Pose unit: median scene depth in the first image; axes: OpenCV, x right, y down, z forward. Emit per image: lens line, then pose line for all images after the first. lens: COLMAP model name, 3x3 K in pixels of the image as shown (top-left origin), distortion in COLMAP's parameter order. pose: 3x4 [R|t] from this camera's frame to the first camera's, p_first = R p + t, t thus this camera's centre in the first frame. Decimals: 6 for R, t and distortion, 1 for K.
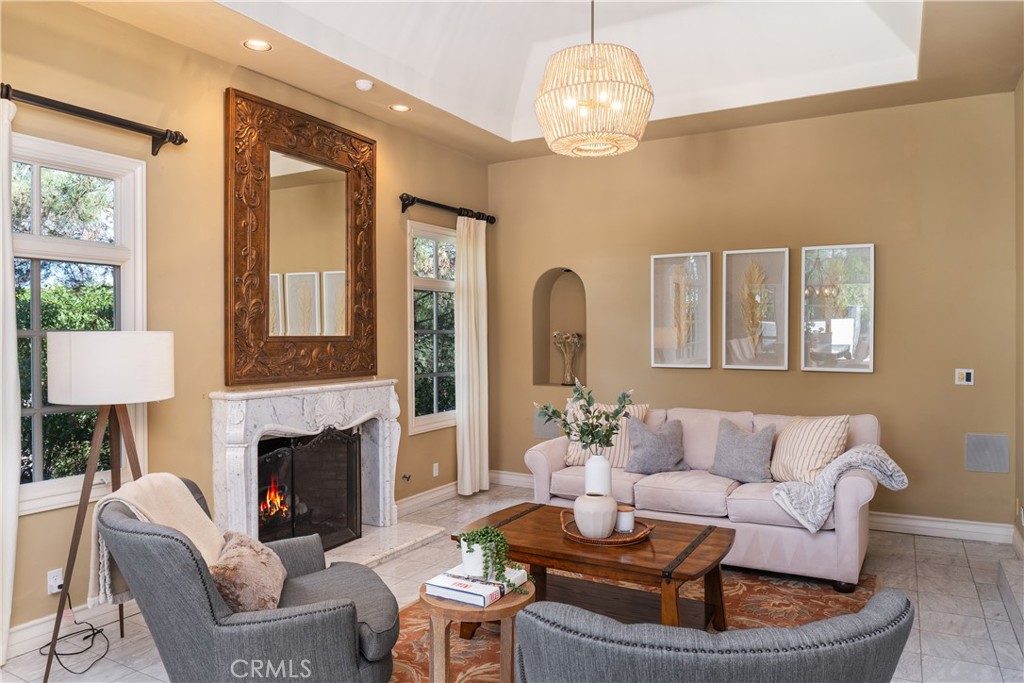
lens RADIAL K [[702.2, 0, 512.0], [0, 702.2, 341.5], [0, 0, 1]] dist [-0.009278, -0.008832]
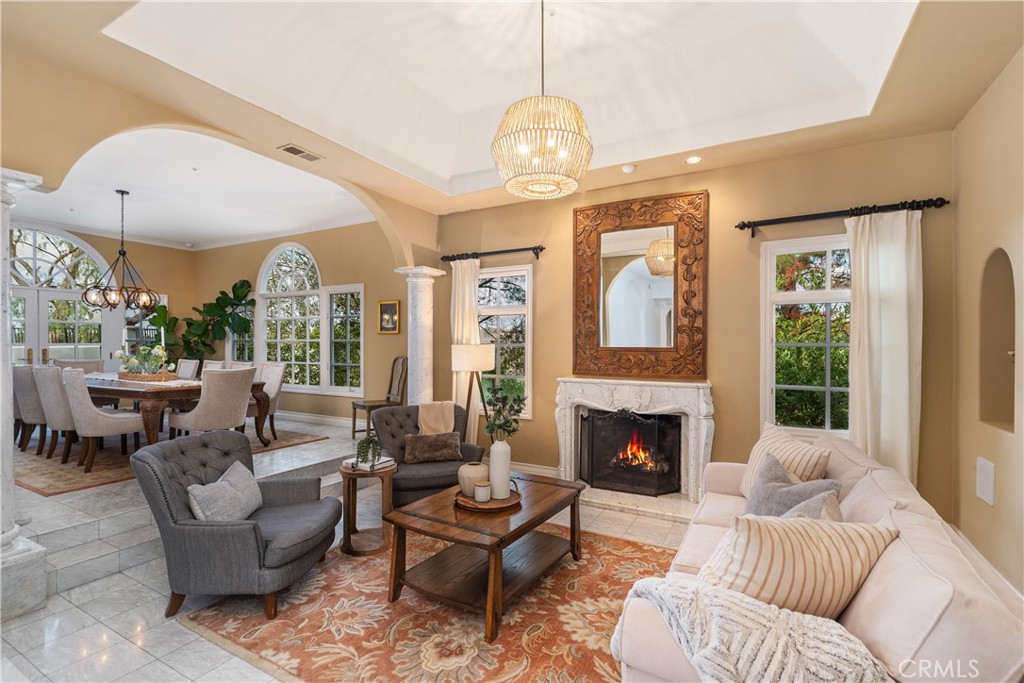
lens RADIAL K [[469.0, 0, 508.2], [0, 469.0, 344.4], [0, 0, 1]] dist [-0.000531, -0.000008]
pose [[-0.000750, -0.002418, -0.999997, 0.696452], [-0.017867, 0.999837, -0.002404, -0.006283], [0.999840, 0.017865, -0.000793, 0.726195]]
